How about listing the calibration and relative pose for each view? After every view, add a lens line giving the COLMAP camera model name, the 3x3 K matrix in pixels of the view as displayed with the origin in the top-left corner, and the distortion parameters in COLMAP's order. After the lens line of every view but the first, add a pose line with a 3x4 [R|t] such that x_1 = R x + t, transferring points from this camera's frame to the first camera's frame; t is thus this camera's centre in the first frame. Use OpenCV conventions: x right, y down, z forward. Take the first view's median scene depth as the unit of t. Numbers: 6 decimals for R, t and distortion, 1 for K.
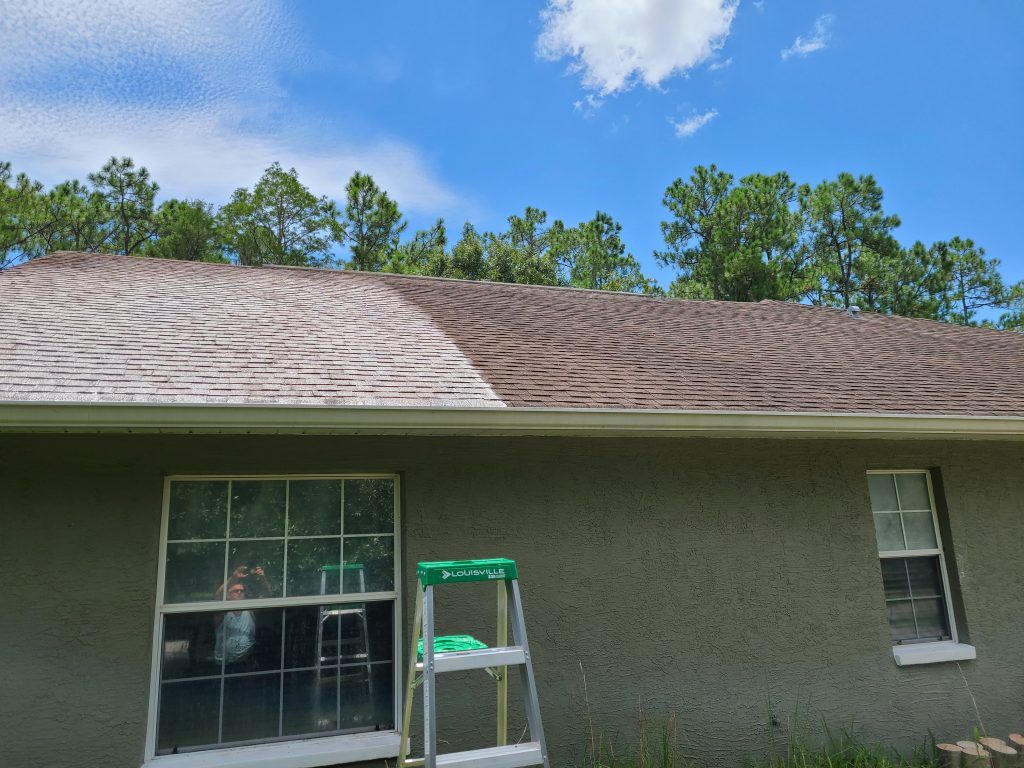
lens RADIAL K [[781.0, 0, 506.3], [0, 781.0, 388.1], [0, 0, 1]] dist [0.070476, -0.054335]
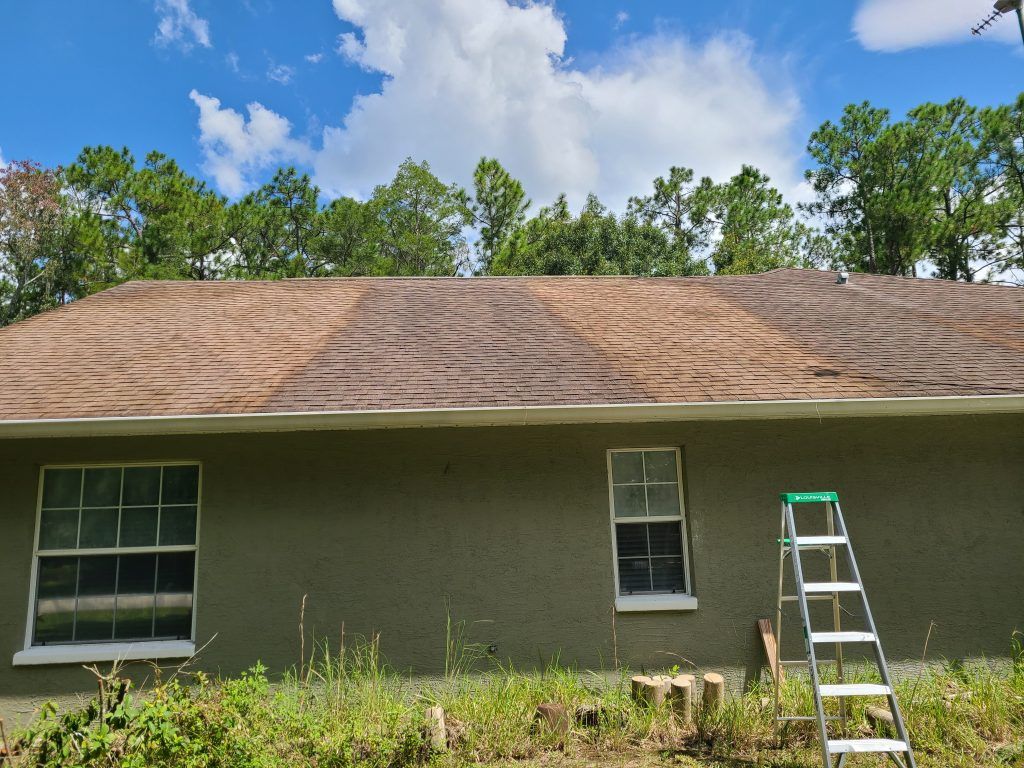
lens RADIAL K [[781.0, 0, 506.3], [0, 781.0, 388.1], [0, 0, 1]] dist [0.070476, -0.054335]
pose [[0.965508, -0.033237, -0.258242, 0.102855], [0.045534, 0.998089, 0.041782, -0.007395], [0.256360, -0.052100, 0.965176, -0.027877]]
